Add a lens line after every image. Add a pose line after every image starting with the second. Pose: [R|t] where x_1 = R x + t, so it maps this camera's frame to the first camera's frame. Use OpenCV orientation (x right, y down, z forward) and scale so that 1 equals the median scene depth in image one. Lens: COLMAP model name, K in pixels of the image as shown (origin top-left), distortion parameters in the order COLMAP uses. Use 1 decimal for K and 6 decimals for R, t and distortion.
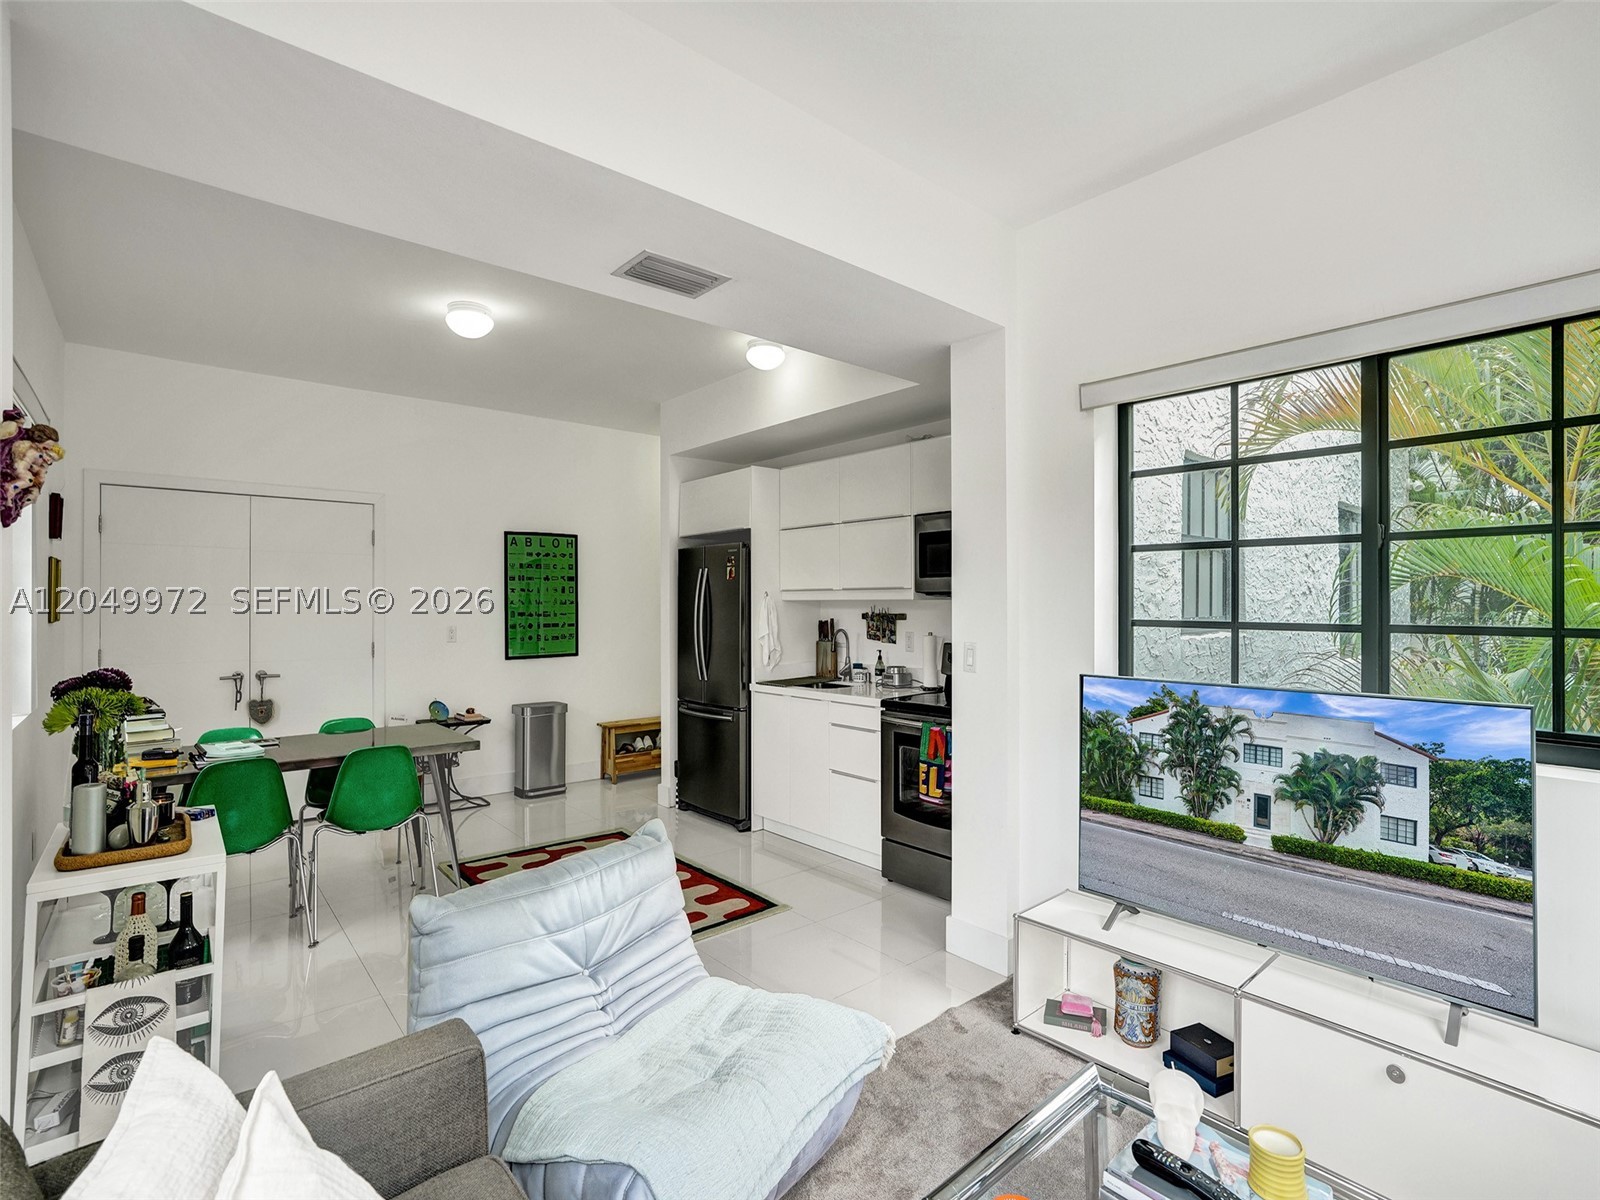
lens RADIAL K [[776.3, 0, 795.0], [0, 776.3, 588.4], [0, 0, 1]] dist [-0.023446, 0.000656]
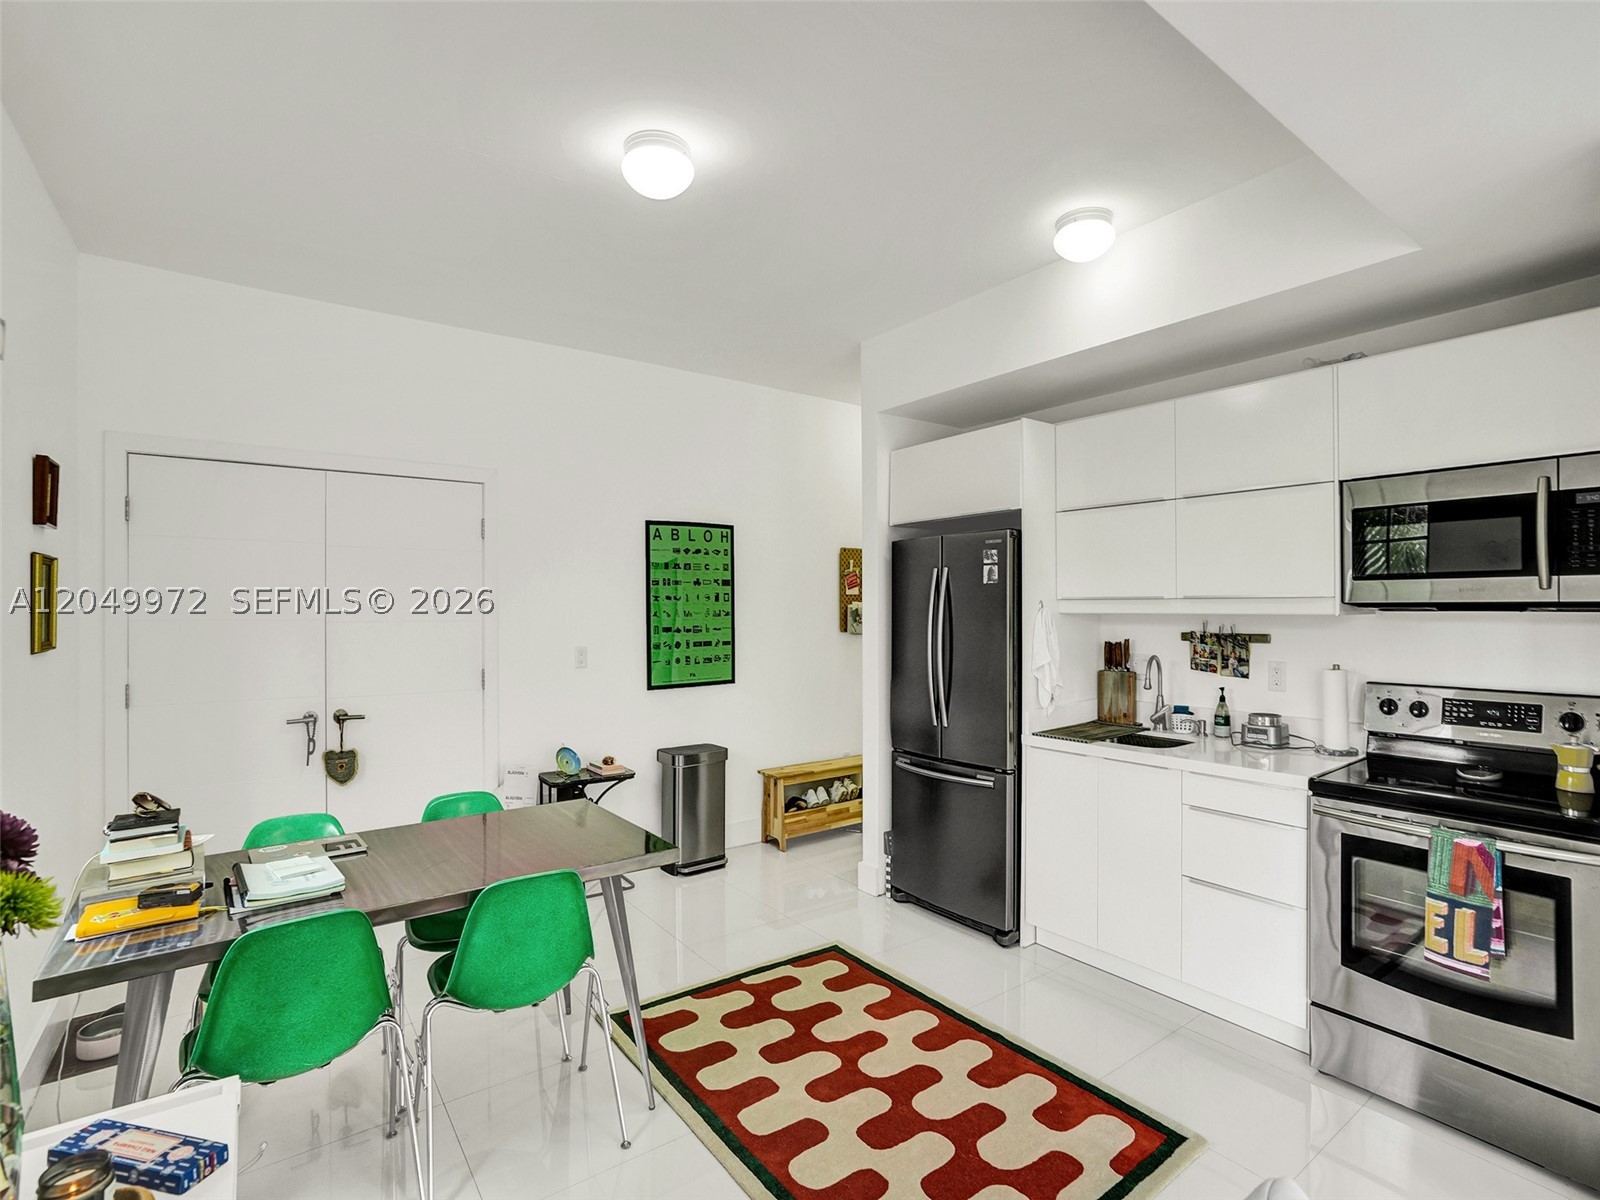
lens RADIAL K [[780.2, 0, 793.3], [0, 780.2, 594.5], [0, 0, 1]] dist [-0.032341, 0.001368]
pose [[0.996768, -0.002064, -0.080302, -0.199829], [0.002398, 0.999989, 0.004058, -0.004700], [0.080293, -0.004238, 0.996762, 0.293446]]
